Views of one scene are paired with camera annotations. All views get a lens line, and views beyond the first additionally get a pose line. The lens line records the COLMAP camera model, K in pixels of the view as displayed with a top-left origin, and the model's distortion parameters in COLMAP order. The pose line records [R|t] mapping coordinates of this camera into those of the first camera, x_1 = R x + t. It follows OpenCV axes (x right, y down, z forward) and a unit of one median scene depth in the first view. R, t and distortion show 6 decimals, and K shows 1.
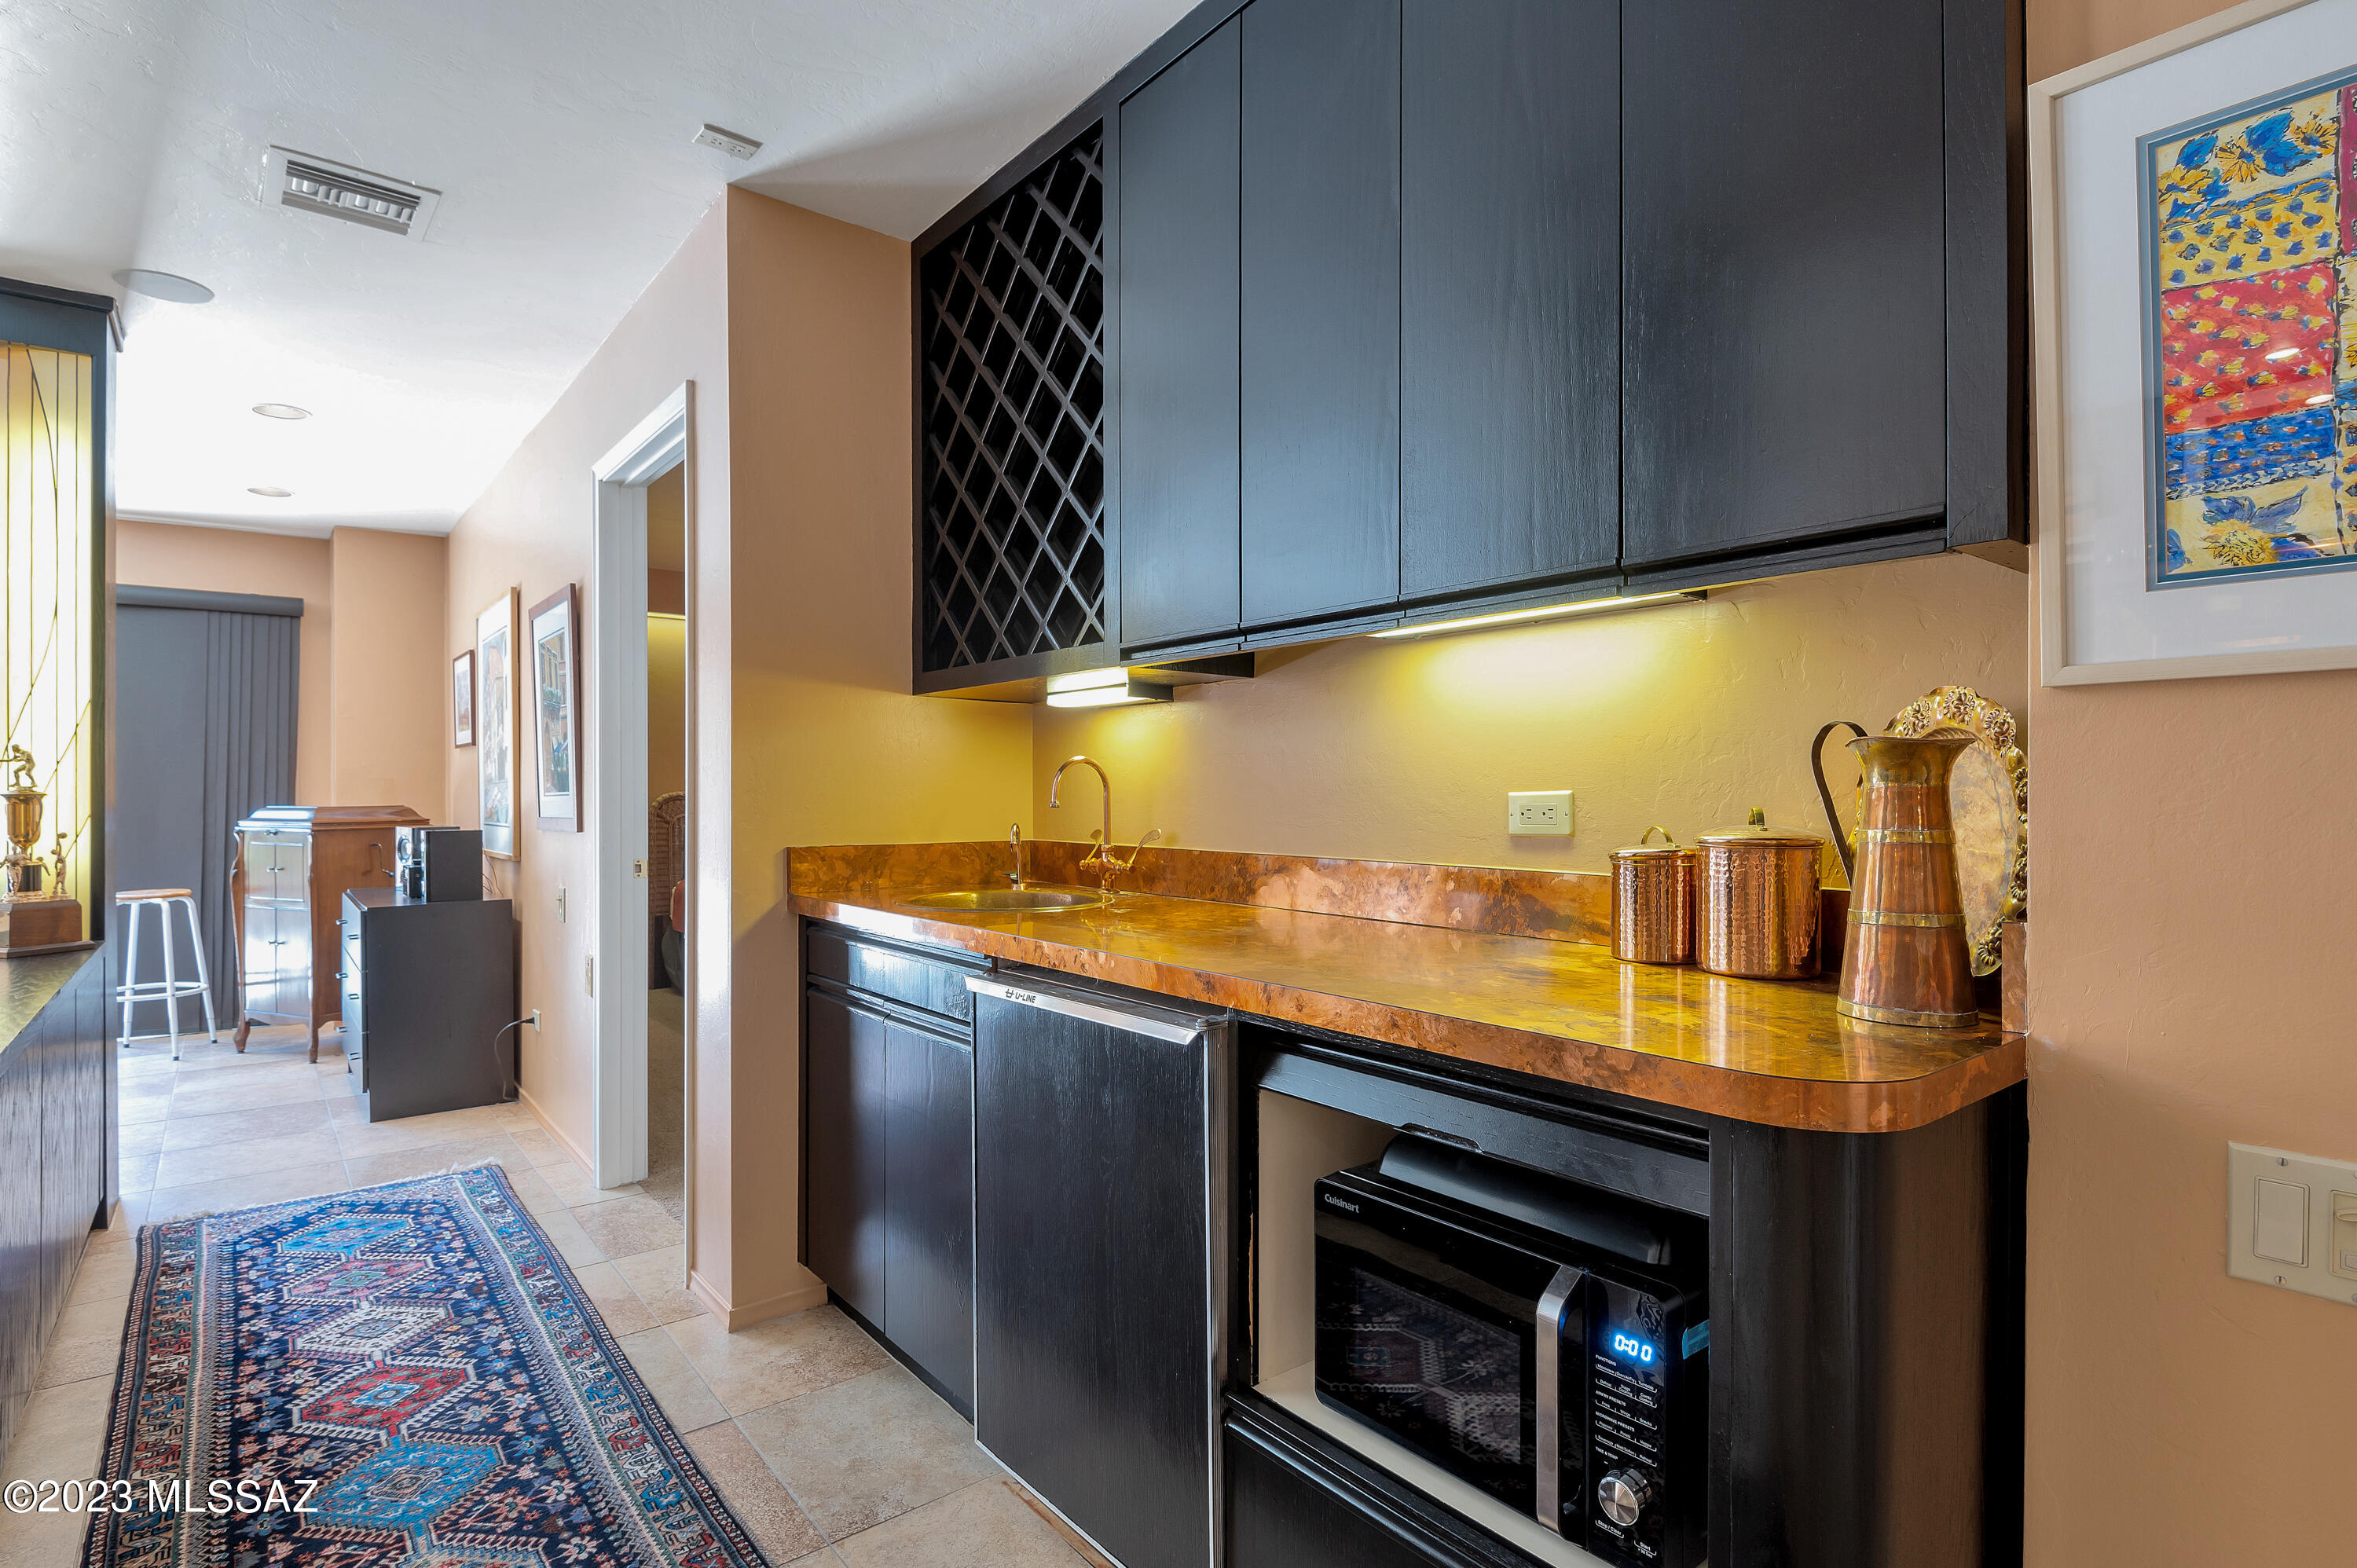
lens RADIAL K [[1167.7, 0, 1177.9], [0, 1167.7, 791.2], [0, 0, 1]] dist [-0.006326, -0.001723]
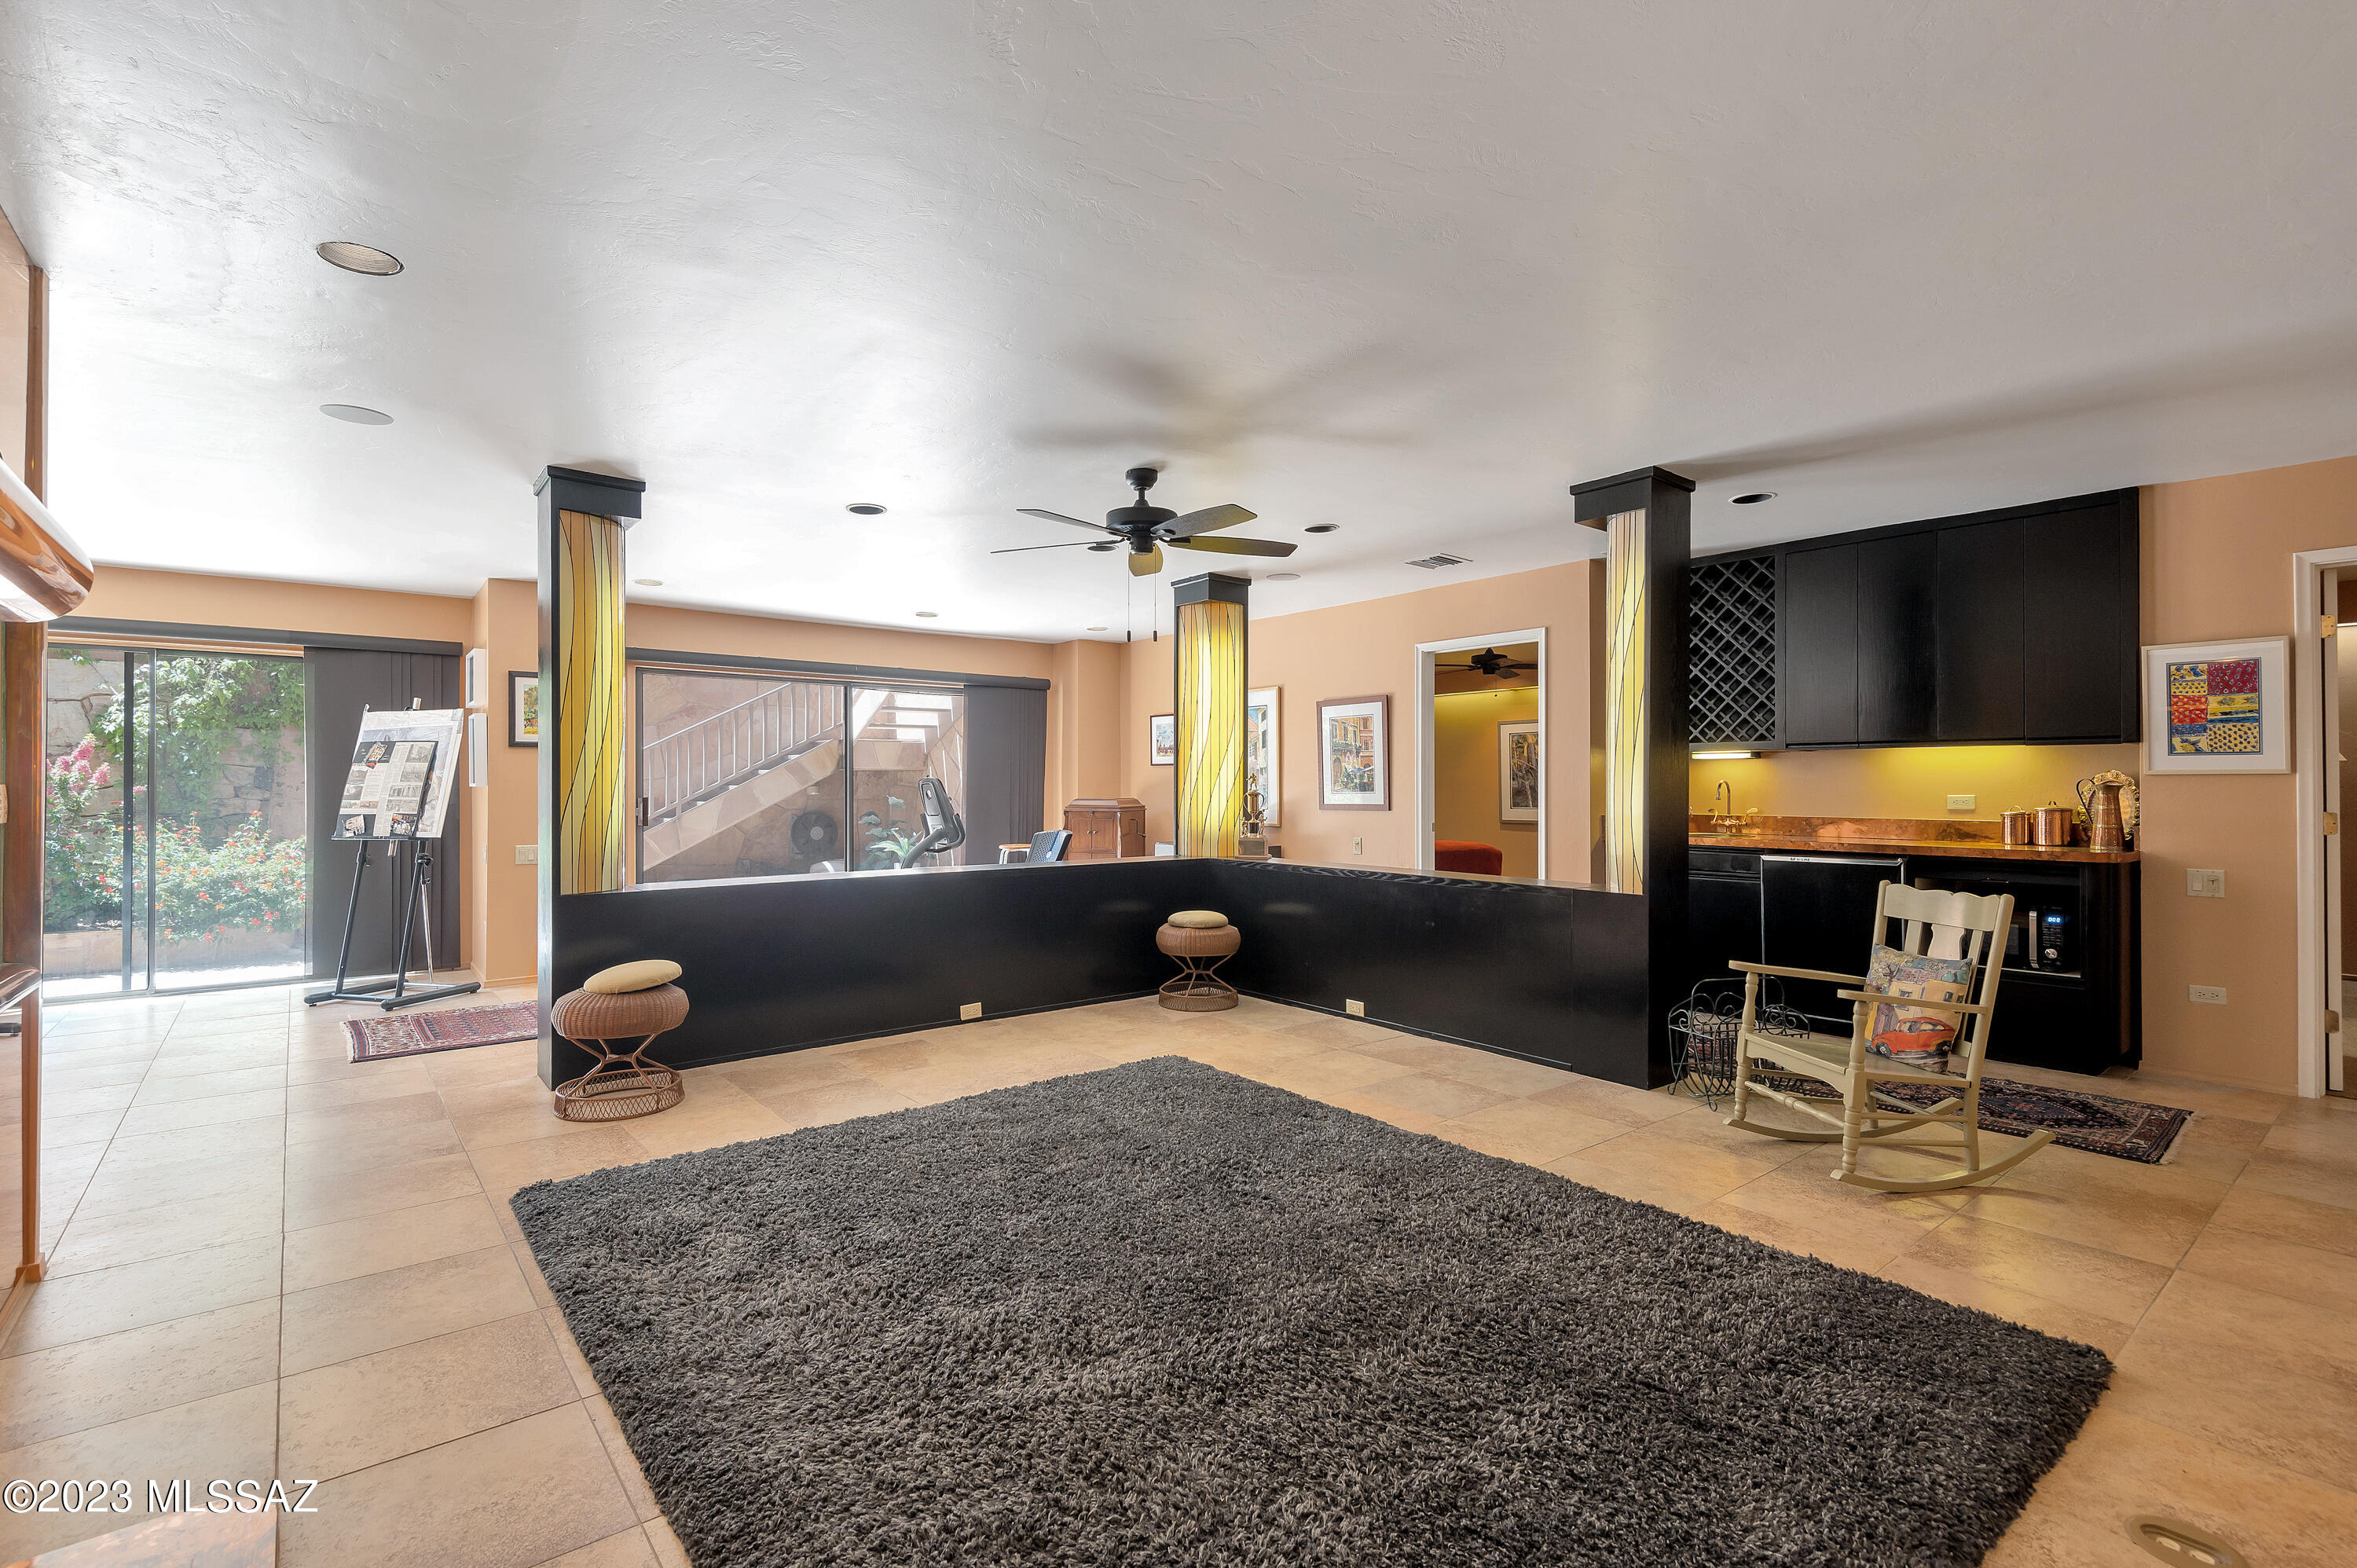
lens RADIAL K [[1083.0, 0, 1166.1], [0, 1083.0, 774.5], [0, 0, 1]] dist [-0.003836, 0.000167]
pose [[0.999945, -0.000920, -0.010475, -2.874064], [0.000836, 0.999967, -0.008095, -0.054072], [0.010482, 0.008086, 0.999912, -3.090038]]
